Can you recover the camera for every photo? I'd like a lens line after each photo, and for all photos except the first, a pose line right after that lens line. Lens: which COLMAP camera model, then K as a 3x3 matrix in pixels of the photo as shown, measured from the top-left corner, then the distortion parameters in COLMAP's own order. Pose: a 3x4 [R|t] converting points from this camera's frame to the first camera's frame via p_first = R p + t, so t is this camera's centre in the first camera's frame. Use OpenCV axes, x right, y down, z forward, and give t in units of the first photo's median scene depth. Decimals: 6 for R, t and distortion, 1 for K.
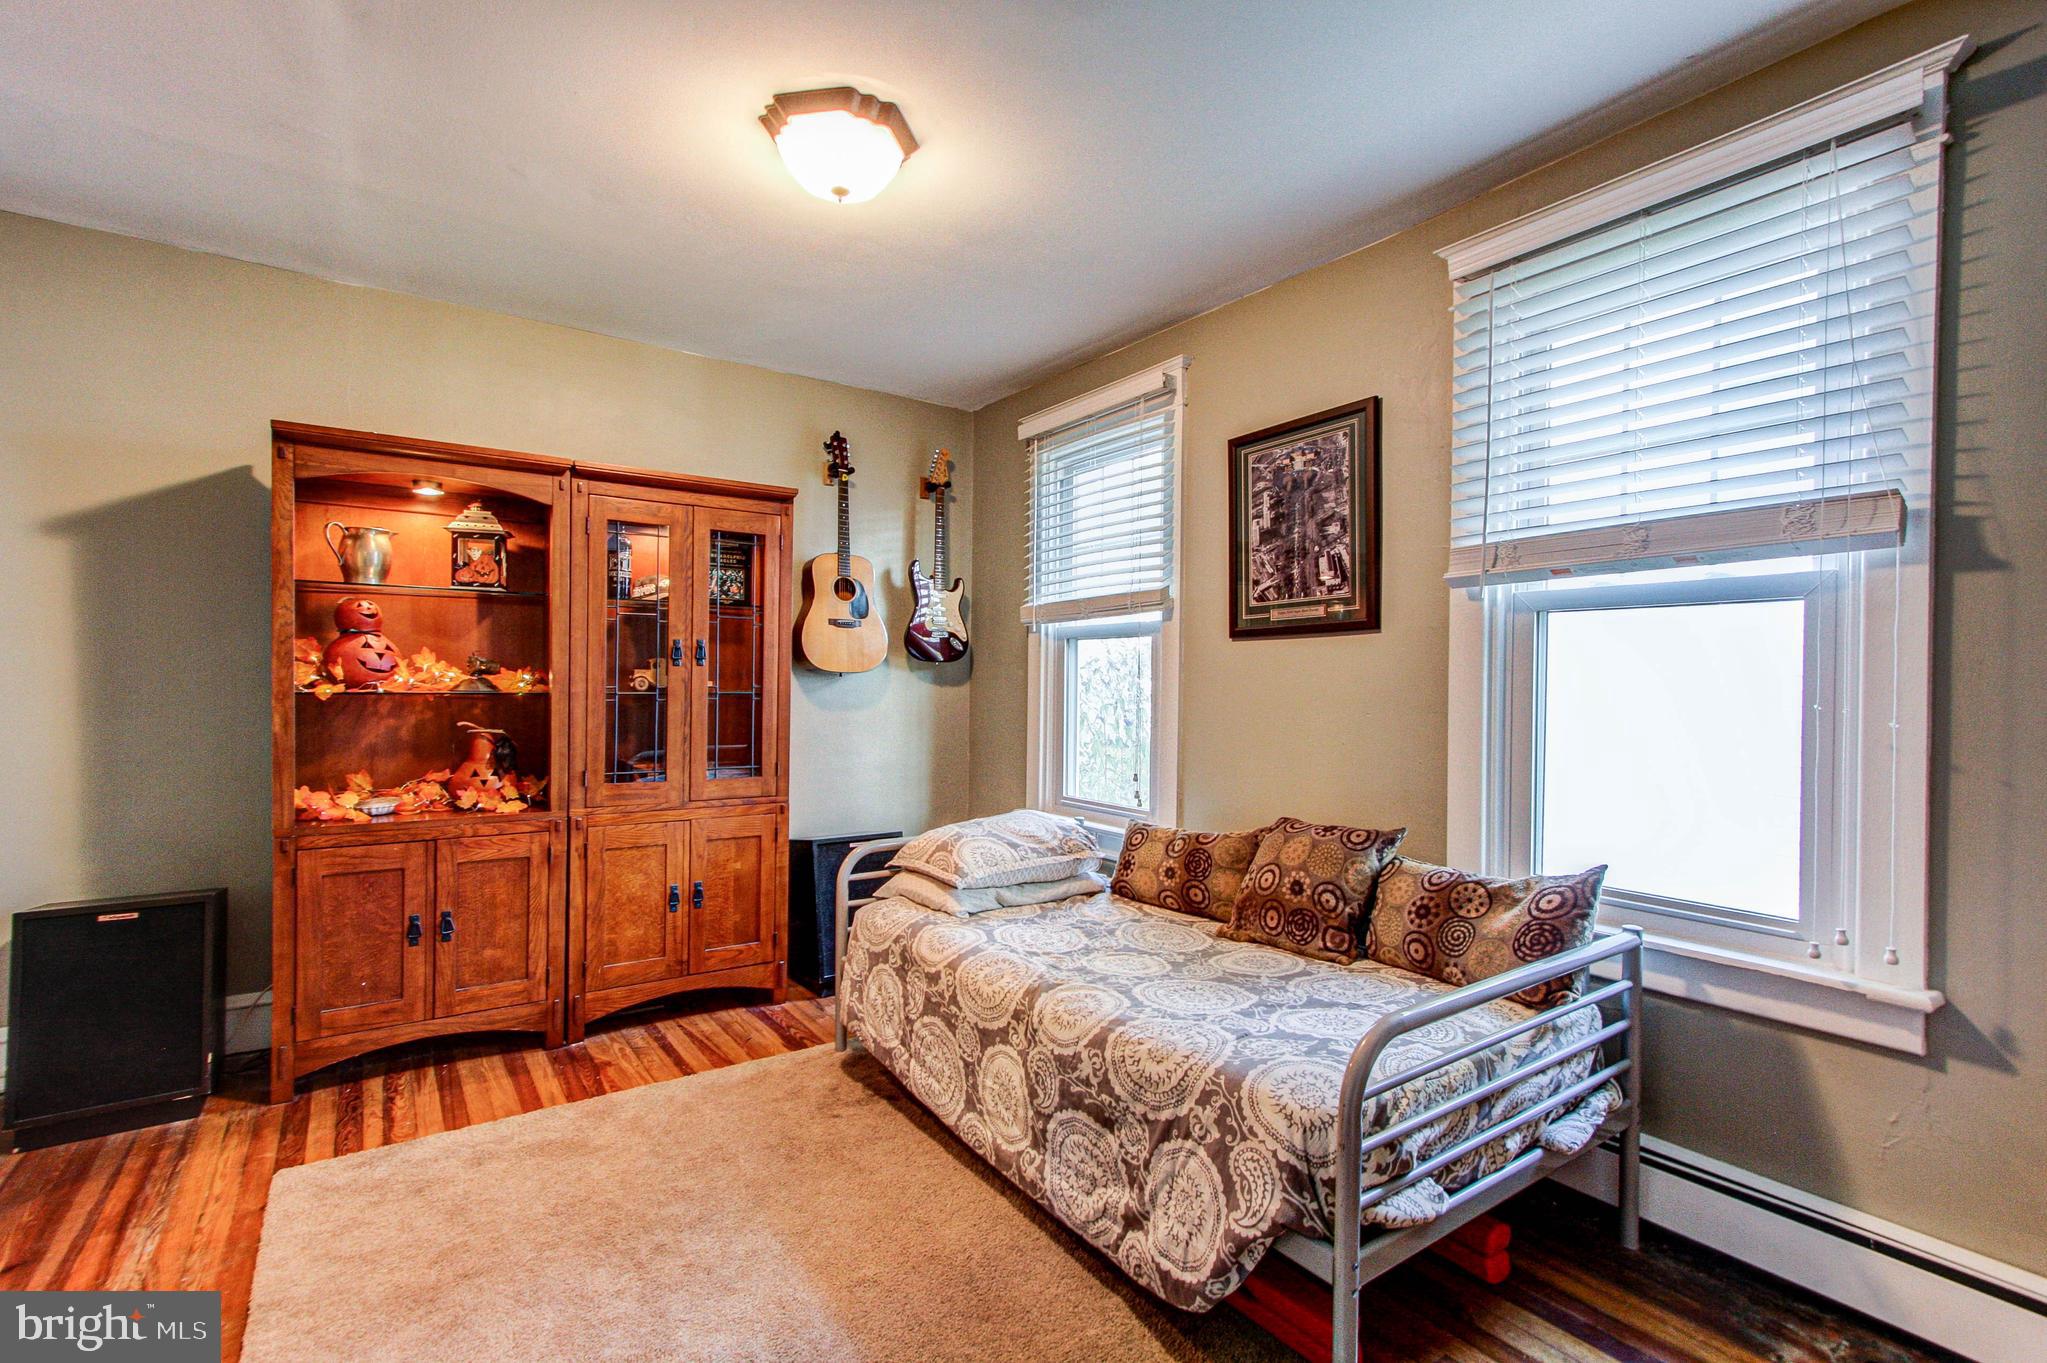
lens RADIAL K [[941.5, 0, 1017.0], [0, 941.5, 688.0], [0, 0, 1]] dist [0.005640, 0.000683]
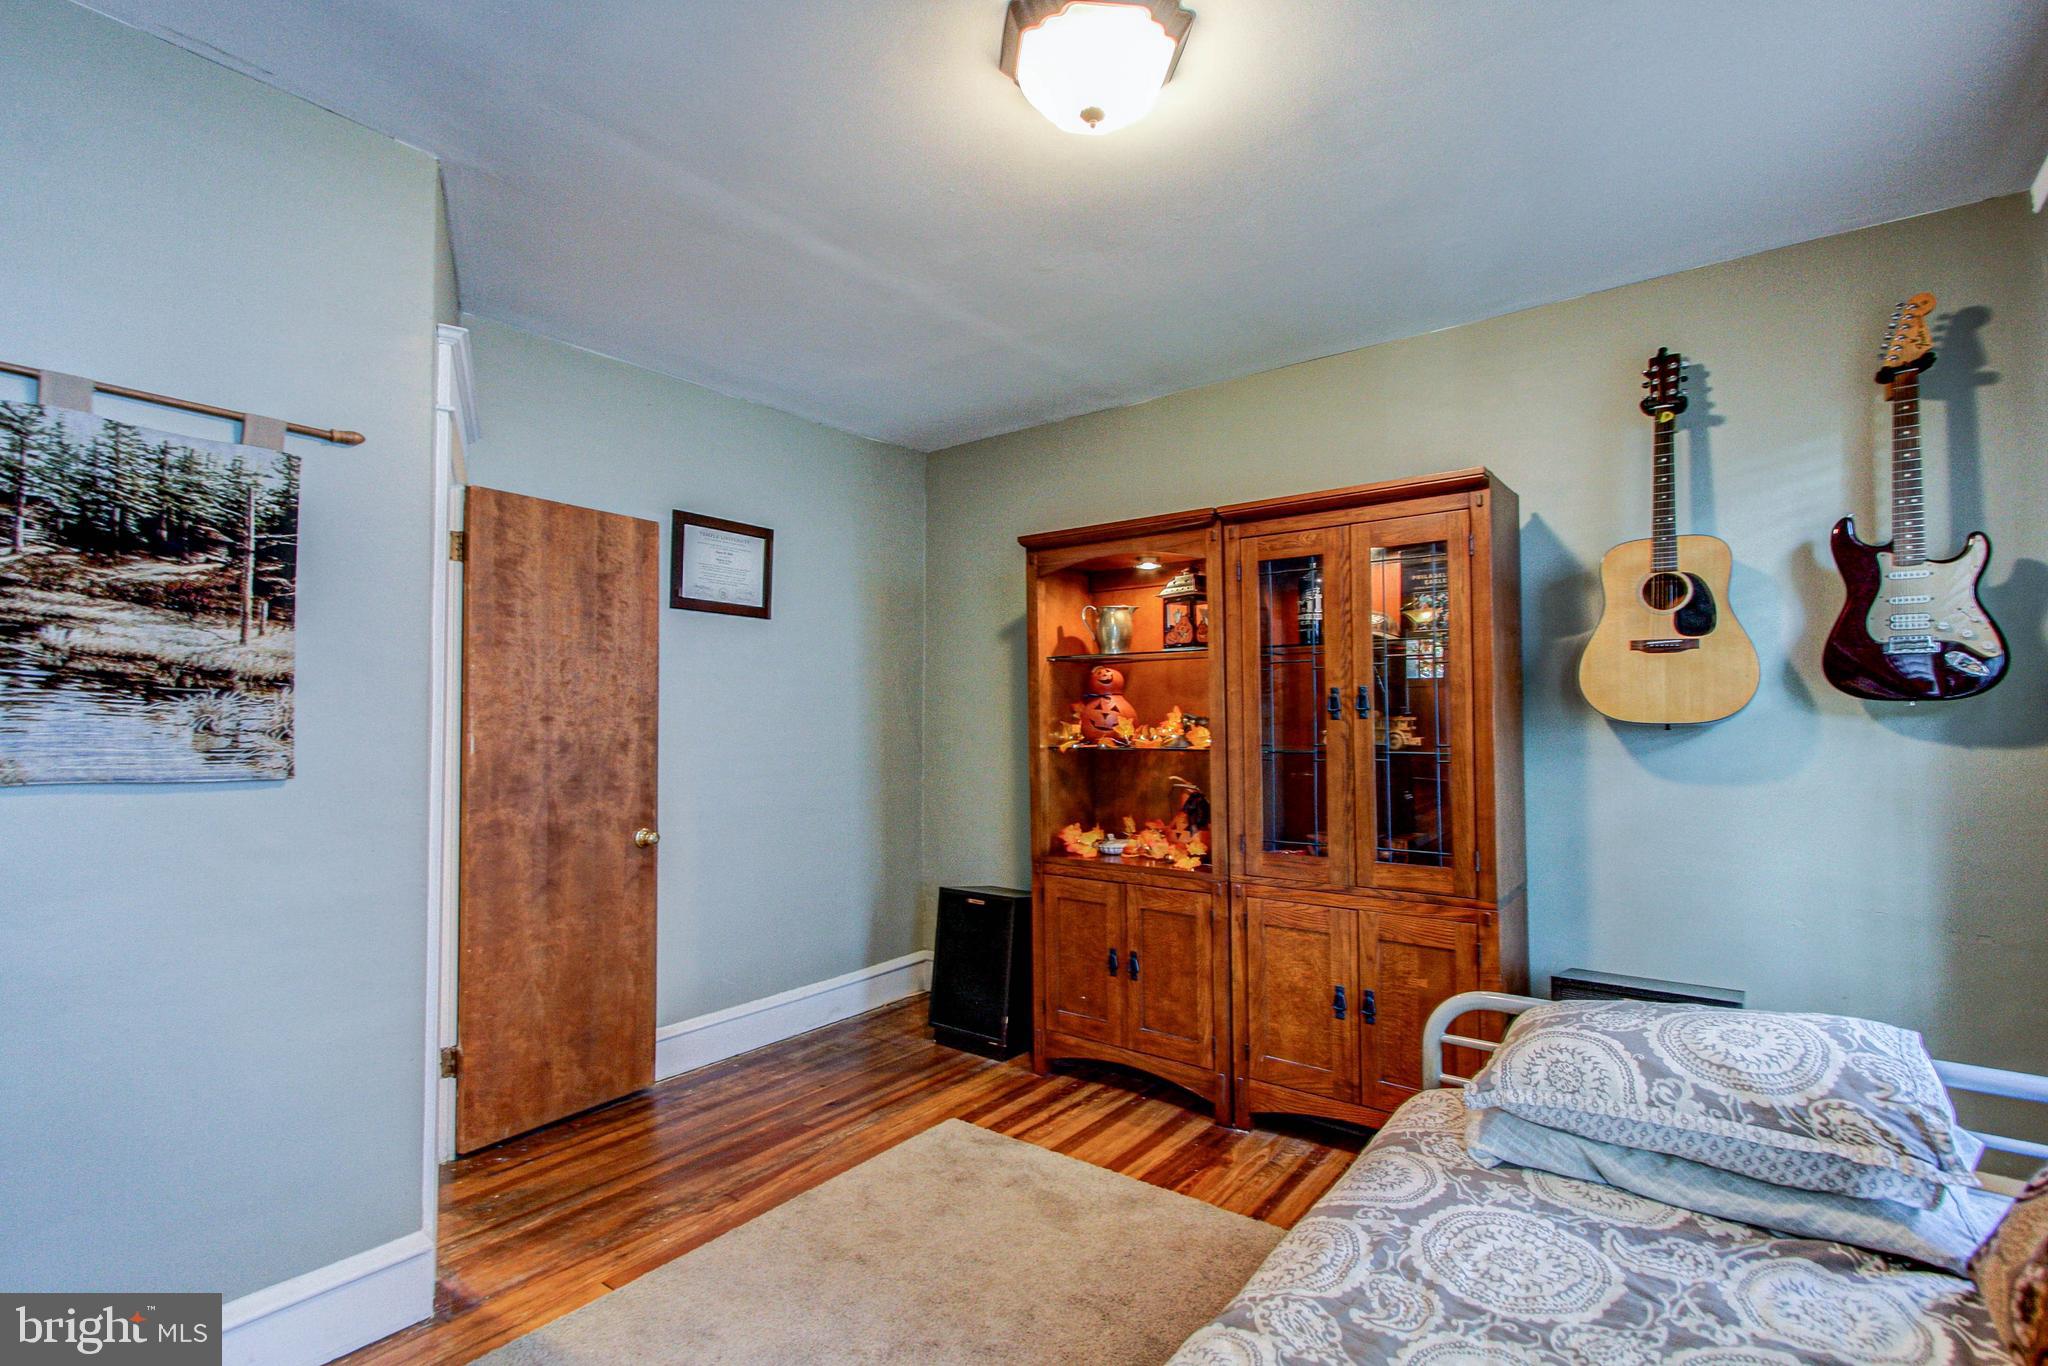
lens RADIAL K [[946.5, 0, 1008.7], [0, 946.5, 690.2], [0, 0, 1]] dist [-0.001010, 0.000198]
pose [[0.299974, -0.042422, -0.953004, 0.393005], [-0.002507, 0.998972, -0.045258, -0.012271], [0.953944, 0.015965, 0.299560, 0.533725]]
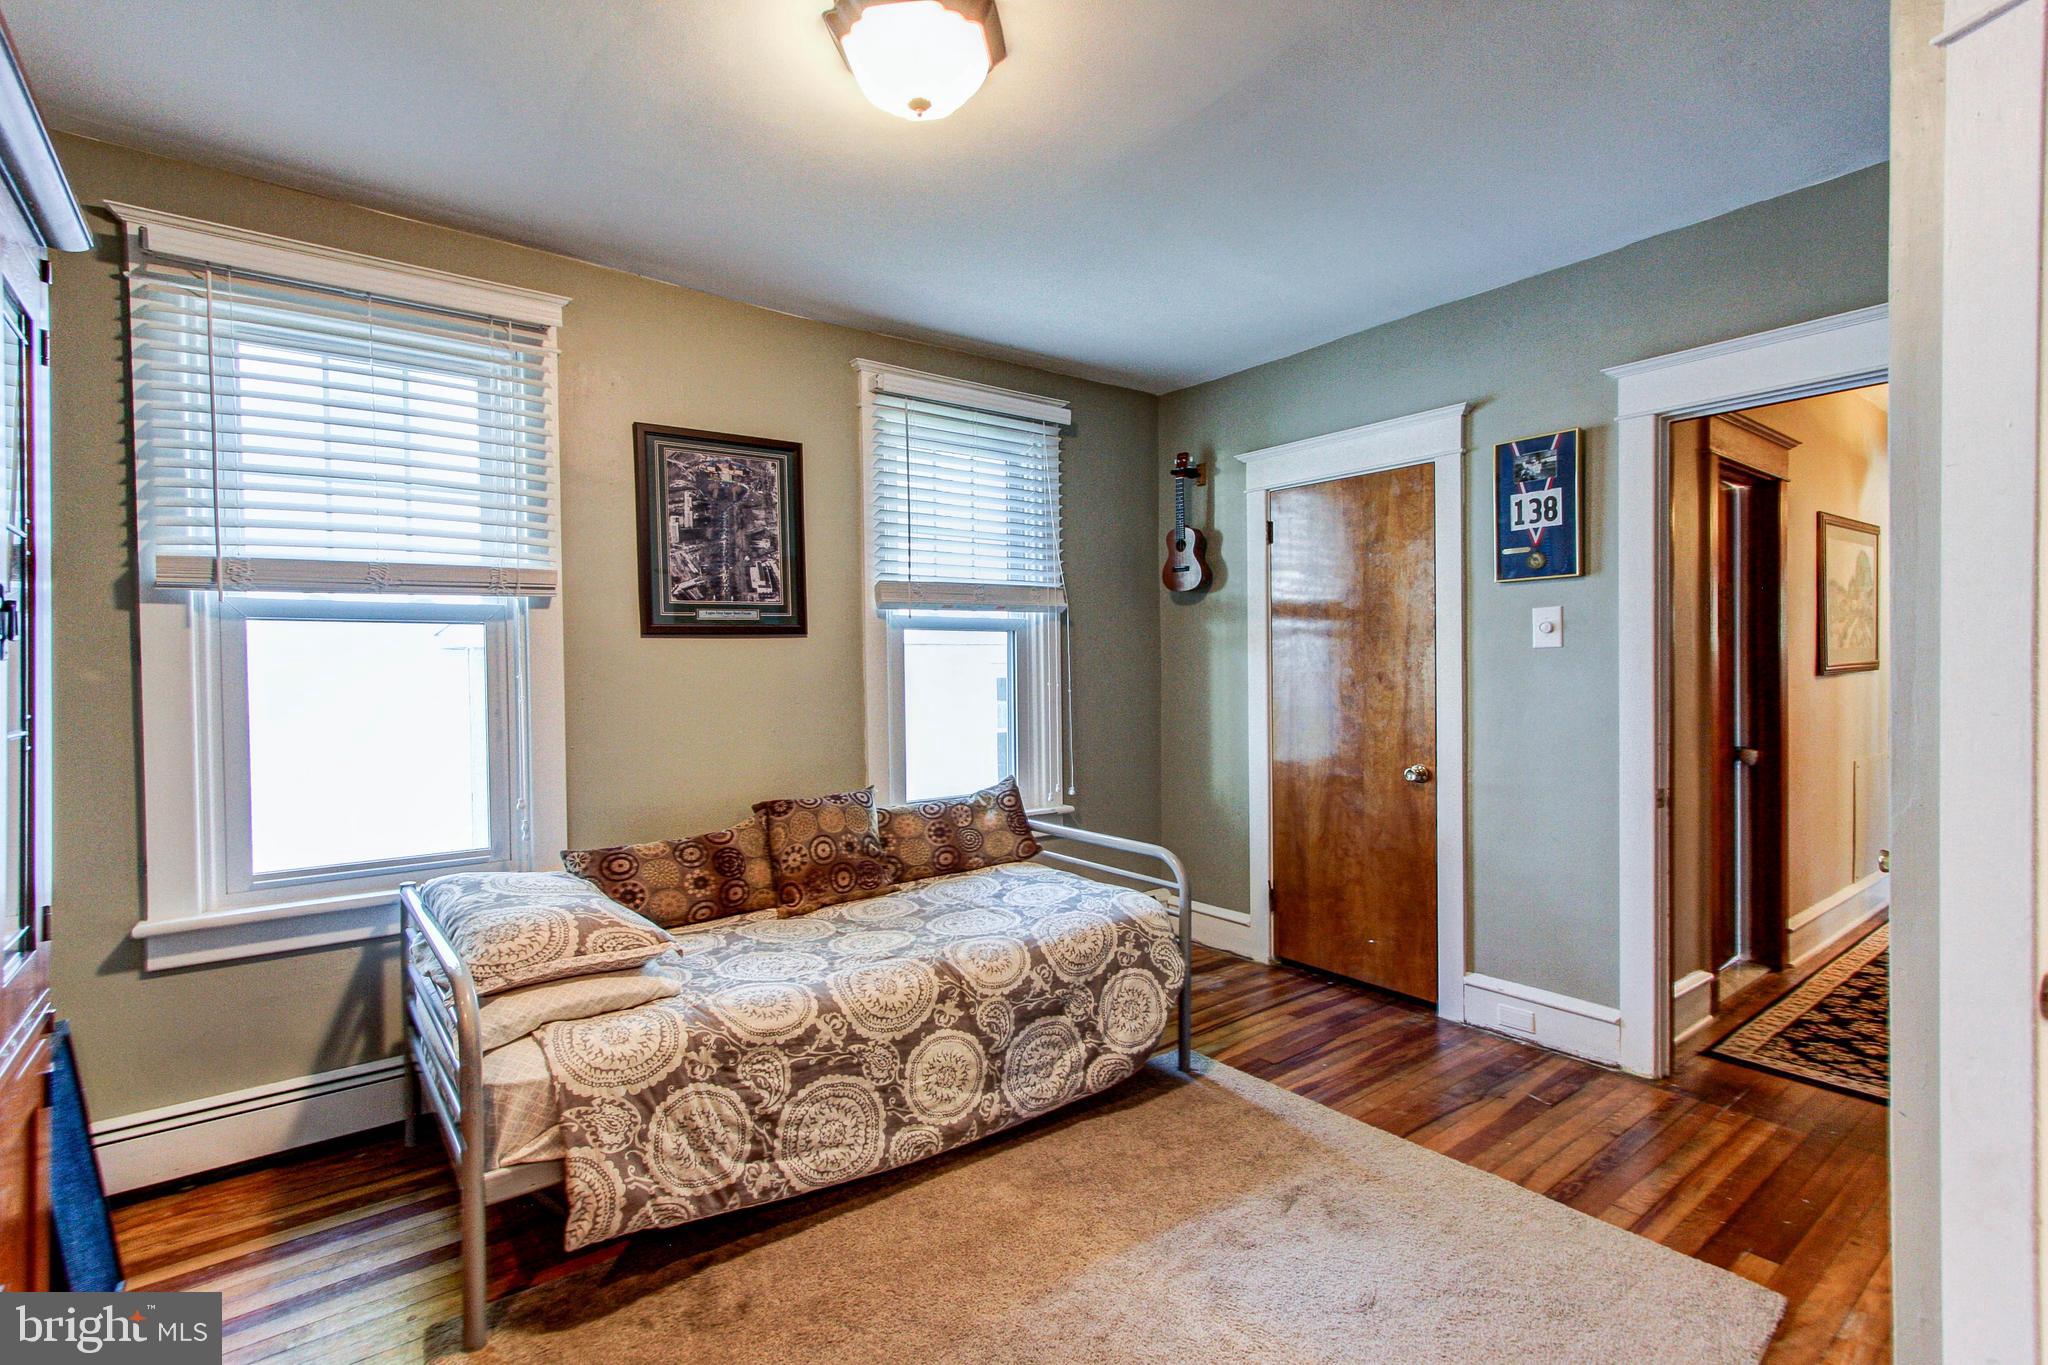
lens RADIAL K [[946.5, 0, 1008.7], [0, 946.5, 689.7], [0, 0, 1]] dist [-0.001010, 0.000198]
pose [[-0.046367, -0.026445, 0.998574, -0.803607], [0.021154, 0.999399, 0.027449, -0.017489], [-0.998700, 0.022397, -0.045780, 0.740460]]
